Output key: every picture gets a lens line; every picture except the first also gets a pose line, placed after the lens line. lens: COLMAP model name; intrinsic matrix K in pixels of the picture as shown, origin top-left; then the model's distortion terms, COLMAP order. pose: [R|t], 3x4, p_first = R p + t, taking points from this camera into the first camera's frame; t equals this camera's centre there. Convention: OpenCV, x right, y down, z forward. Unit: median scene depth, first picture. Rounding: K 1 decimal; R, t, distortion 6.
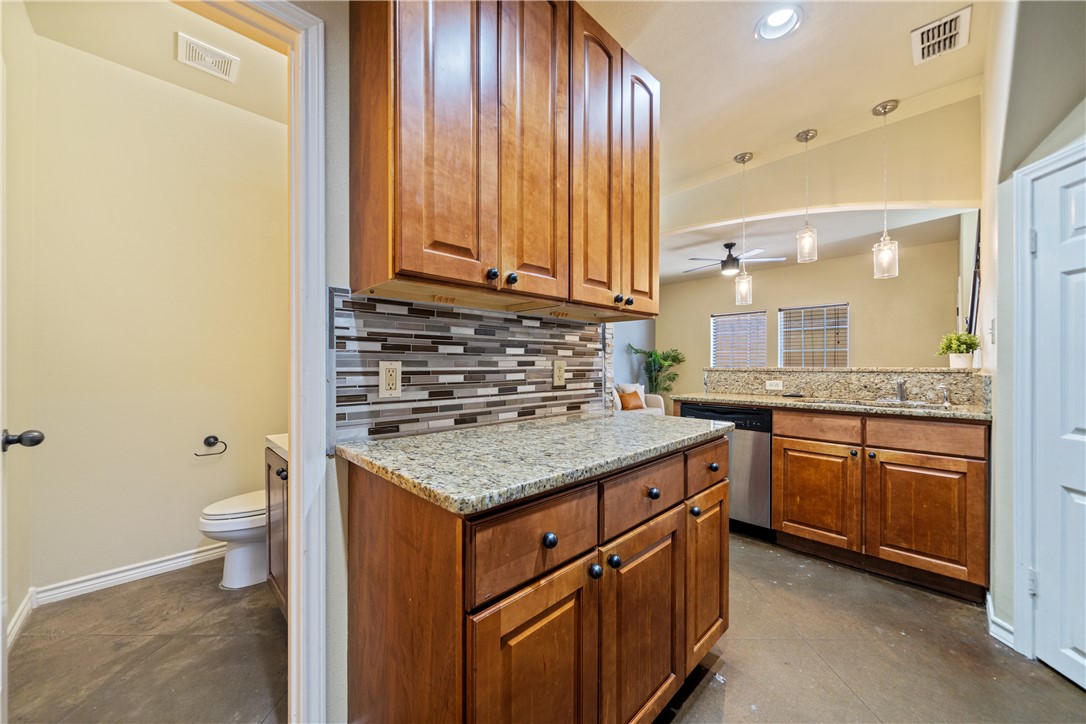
lens RADIAL K [[397.9, 0, 560.1], [0, 397.9, 360.2], [0, 0, 1]] dist [-0.006221, -0.000561]
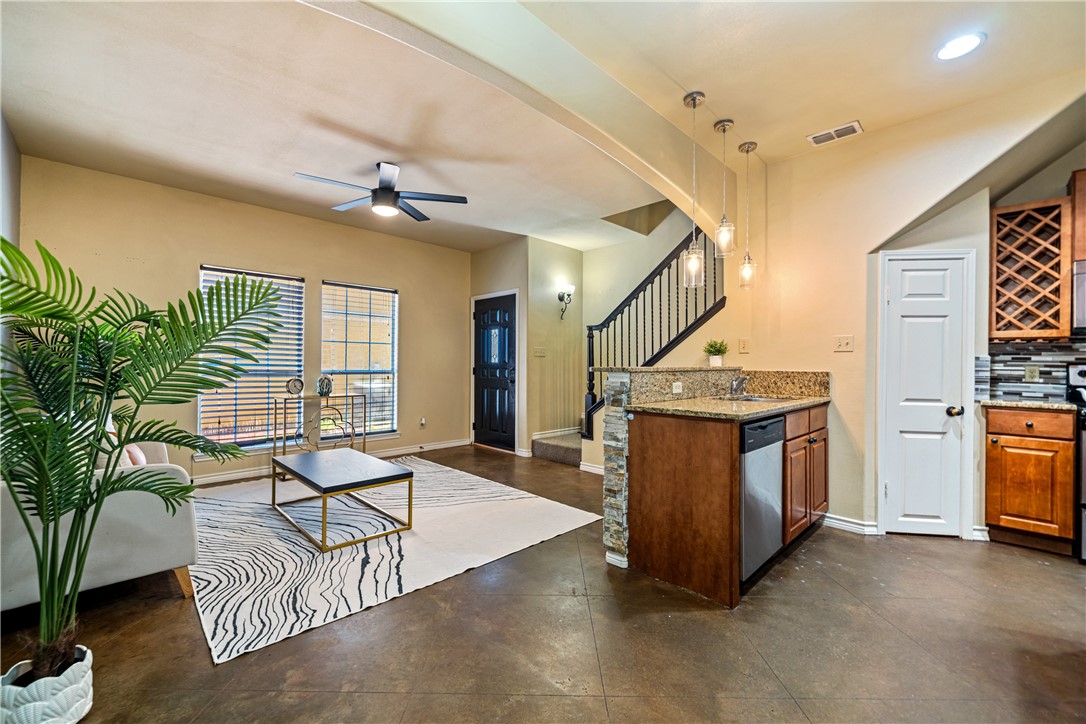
lens RADIAL K [[436.0, 0, 538.4], [0, 436.0, 361.9], [0, 0, 1]] dist [-0.001067, -0.001348]
pose [[0.039178, 0.002952, 0.999228, -0.744486], [-0.019205, 0.999813, -0.002201, 0.029726], [-0.999048, -0.019104, 0.039227, 2.338215]]
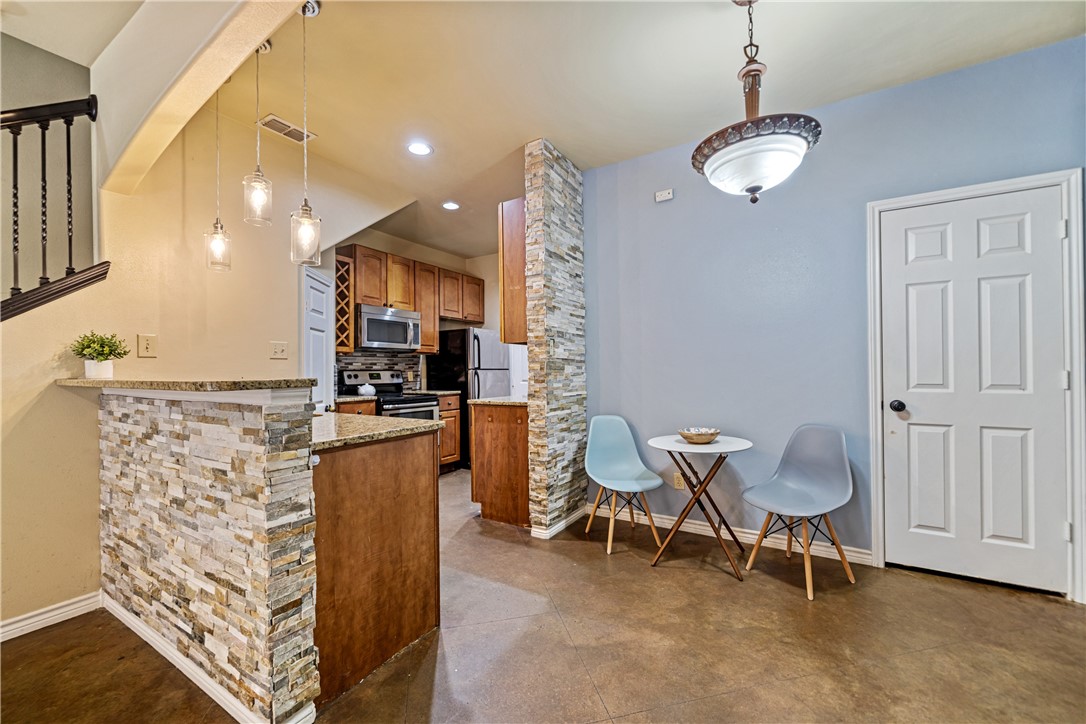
lens RADIAL K [[436.0, 0, 538.8], [0, 436.0, 366.9], [0, 0, 1]] dist [-0.001067, -0.001348]
pose [[-0.978965, 0.007027, -0.203909, 0.502578], [0.011216, 0.999749, -0.019394, 0.035822], [0.203722, -0.021273, -0.978798, 3.071468]]
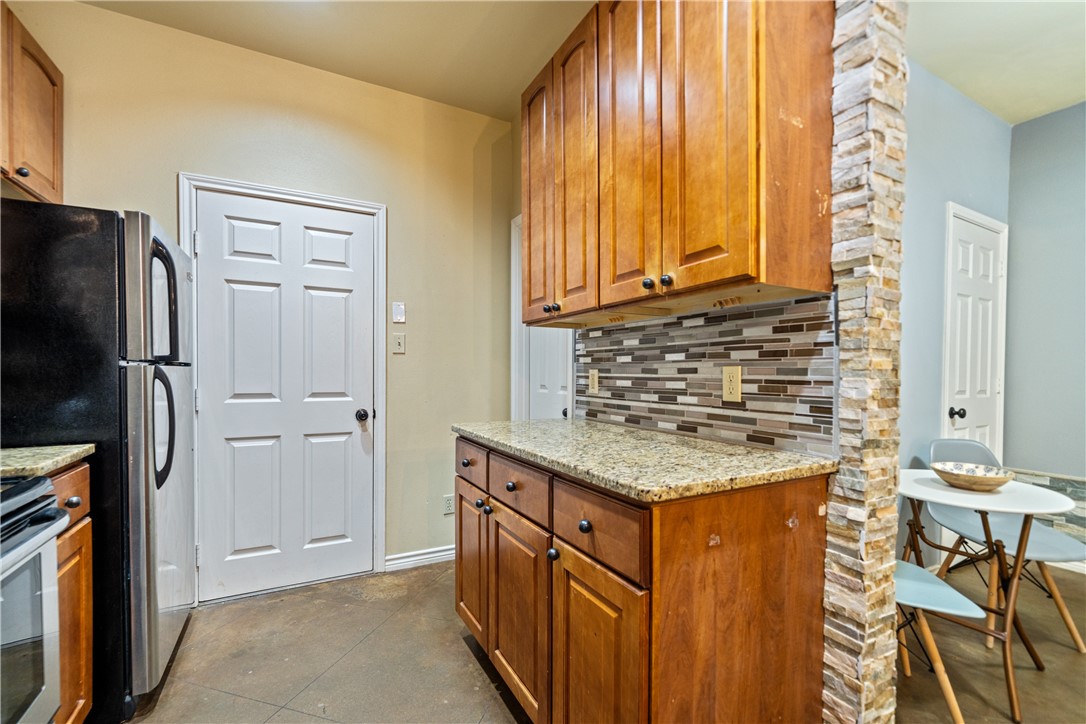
lens RADIAL K [[466.9, 0, 537.0], [0, 466.9, 378.7], [0, 0, 1]] dist [-0.000642, 0.000479]
pose [[-0.309761, 0.011247, -0.950748, 0.979727], [0.003374, 0.999937, 0.010730, 0.013766], [0.950809, 0.000116, -0.309779, 0.995786]]
